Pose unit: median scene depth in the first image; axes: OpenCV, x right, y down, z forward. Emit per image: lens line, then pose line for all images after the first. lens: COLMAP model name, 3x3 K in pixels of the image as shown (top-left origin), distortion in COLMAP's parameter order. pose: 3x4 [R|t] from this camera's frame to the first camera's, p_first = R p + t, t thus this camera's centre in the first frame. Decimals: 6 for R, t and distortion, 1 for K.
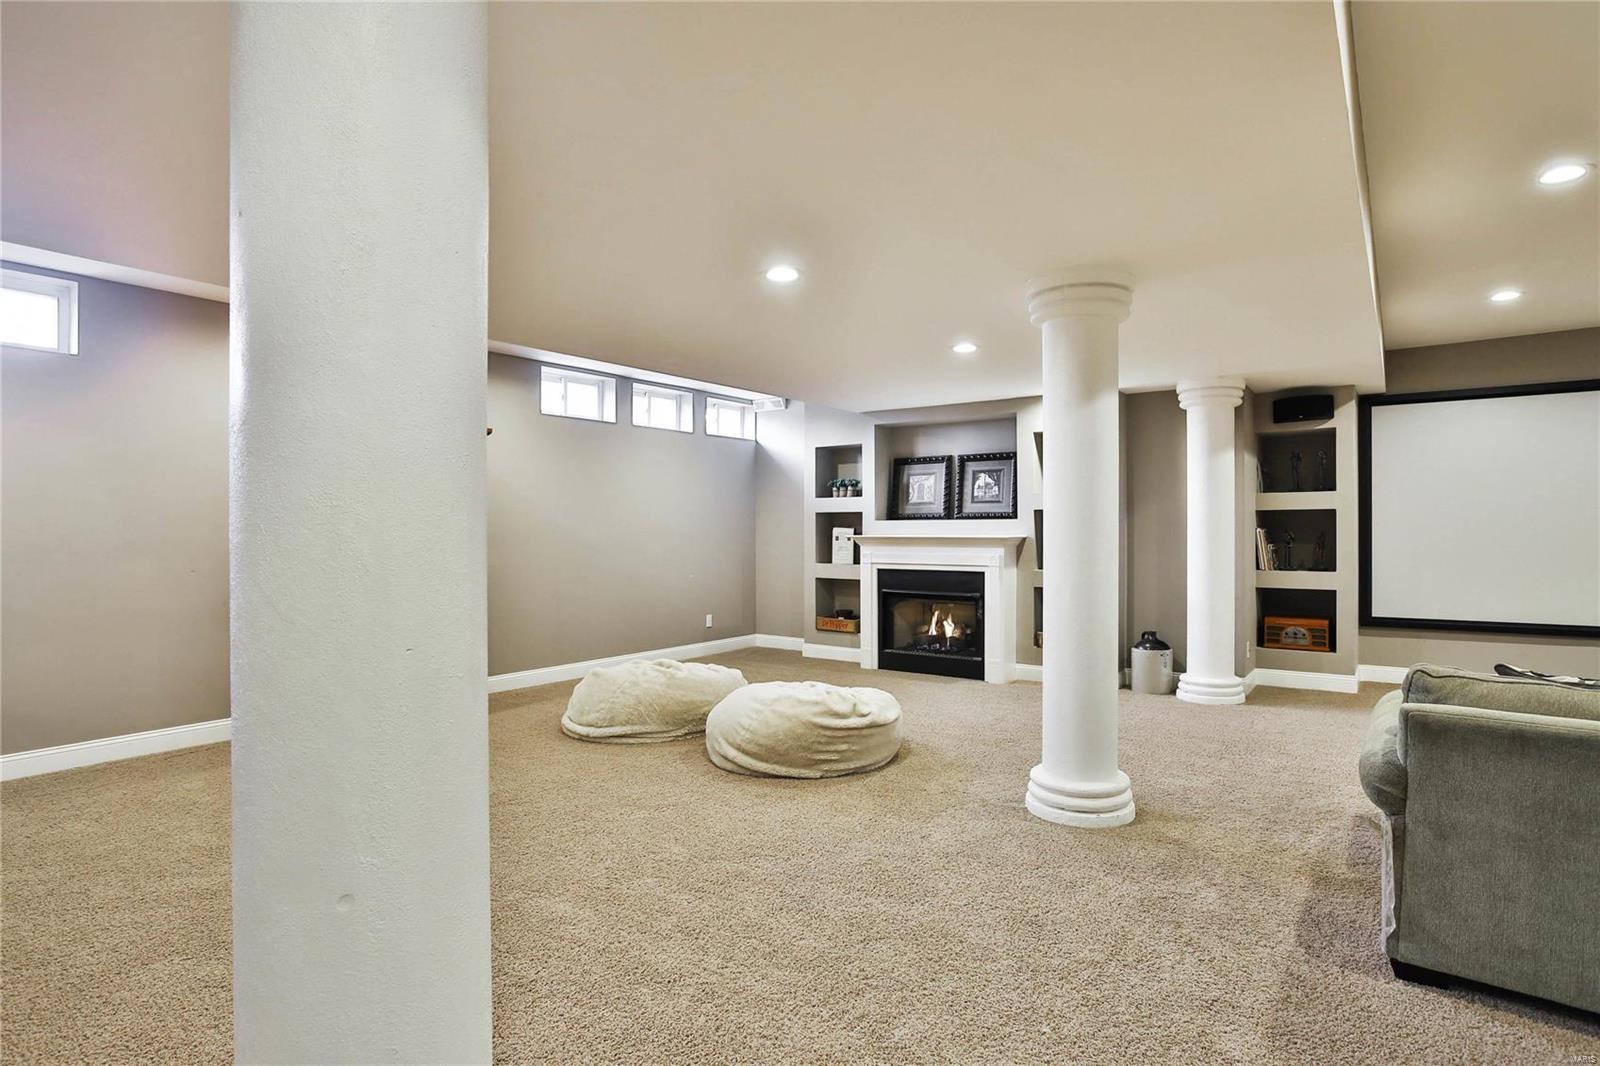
lens RADIAL K [[836.8, 0, 799.4], [0, 836.8, 529.0], [0, 0, 1]] dist [-0.065186, 0.049389]
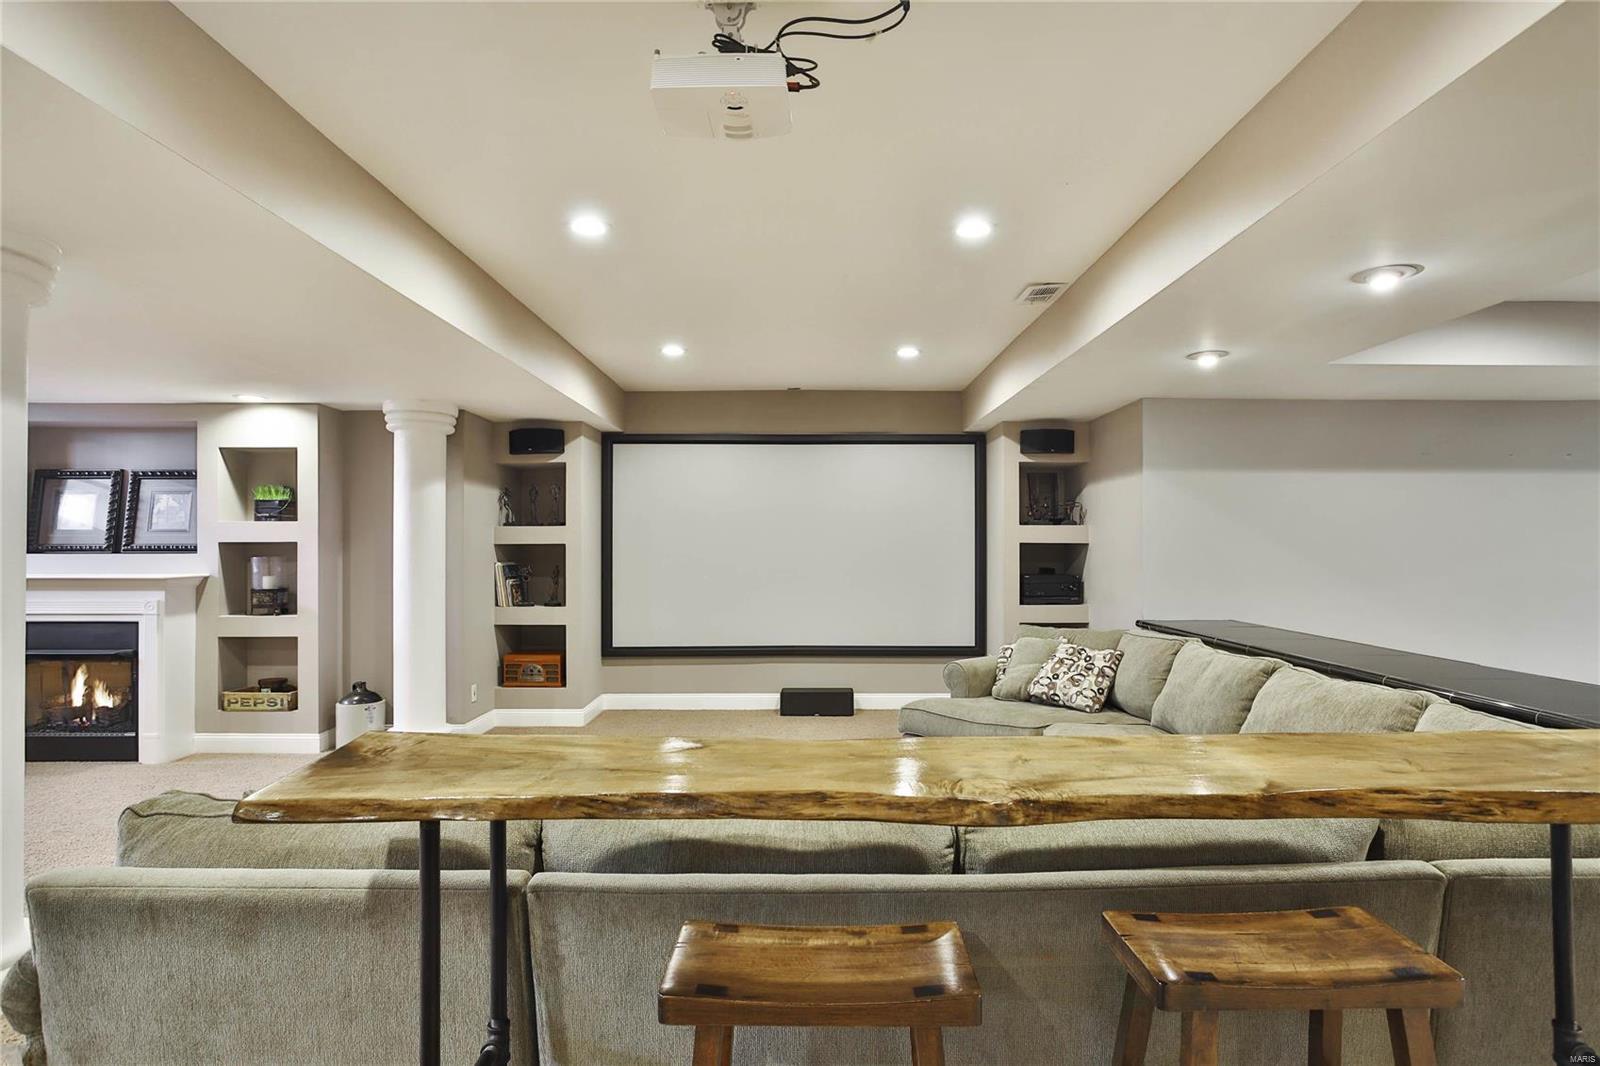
lens RADIAL K [[831.4, 0, 801.1], [0, 831.4, 551.2], [0, 0, 1]] dist [-0.048167, 0.034777]
pose [[0.802739, -0.001548, 0.596329, 0.255545], [-0.002435, 0.999980, 0.005874, -0.020120], [-0.596326, -0.006168, 0.802719, 0.017037]]
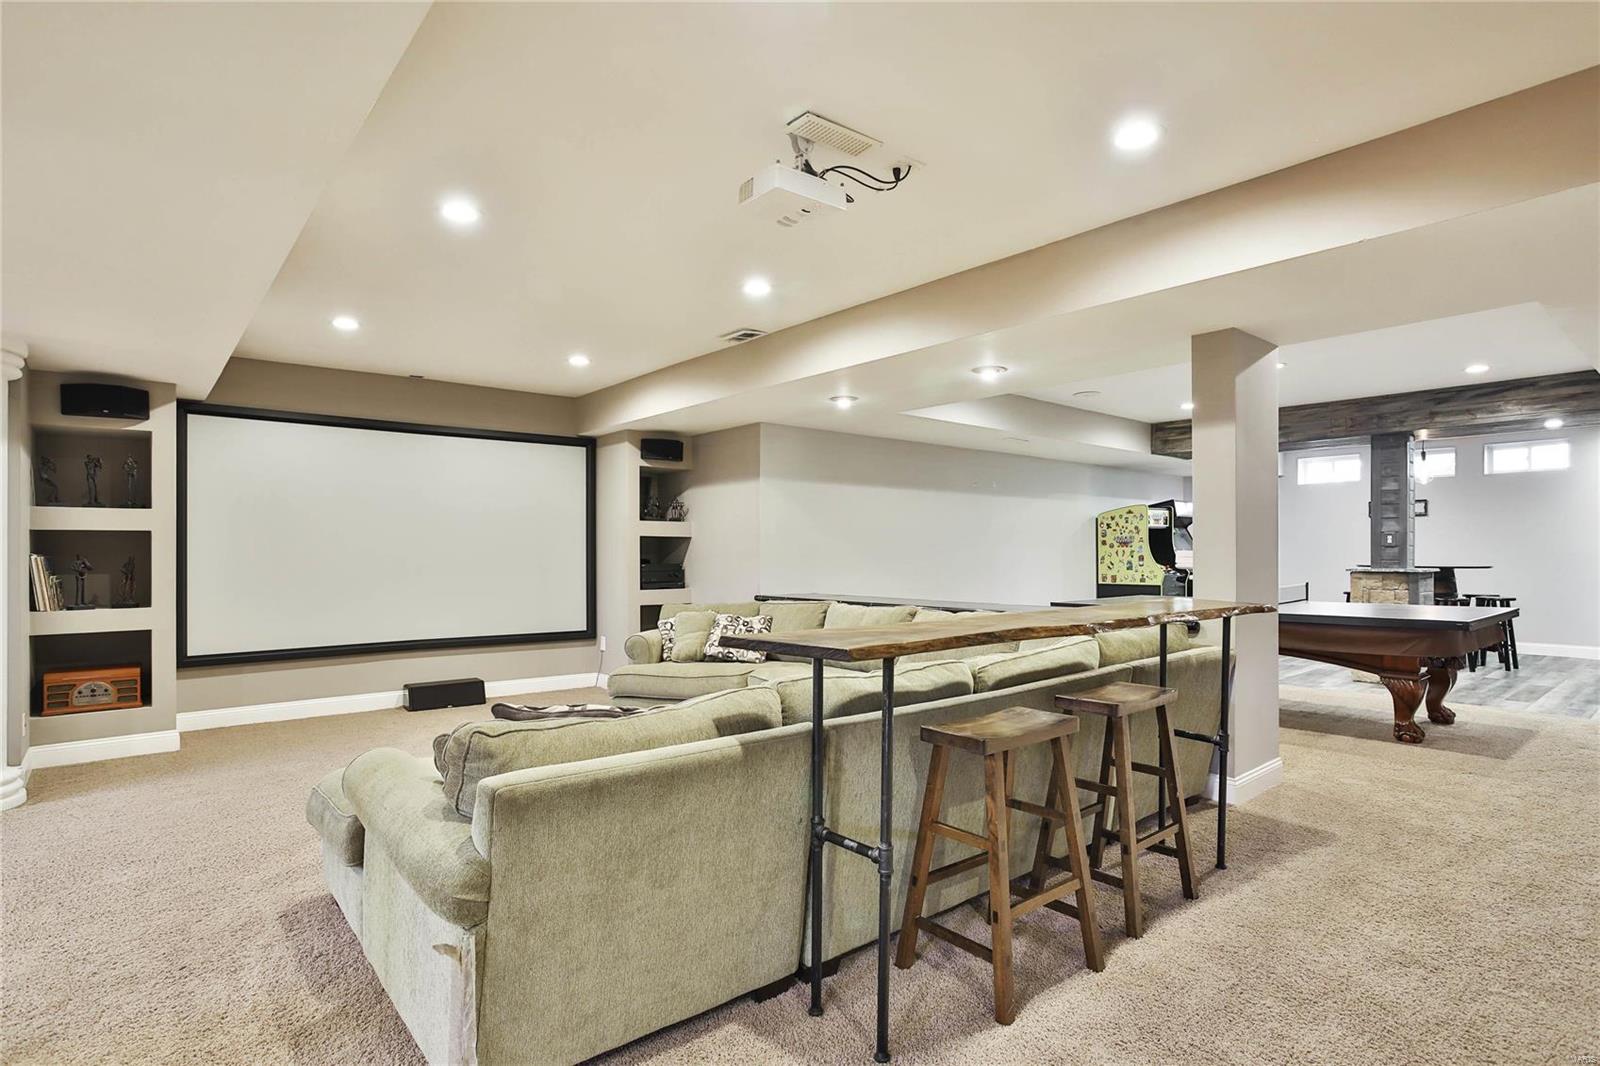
lens RADIAL K [[831.4, 0, 801.1], [0, 831.4, 551.2], [0, 0, 1]] dist [-0.048167, 0.034777]
pose [[0.240642, 0.003802, 0.970607, 0.014736], [0.000323, 0.999992, -0.003997, -0.000427], [-0.970614, 0.001275, 0.240638, 0.156194]]
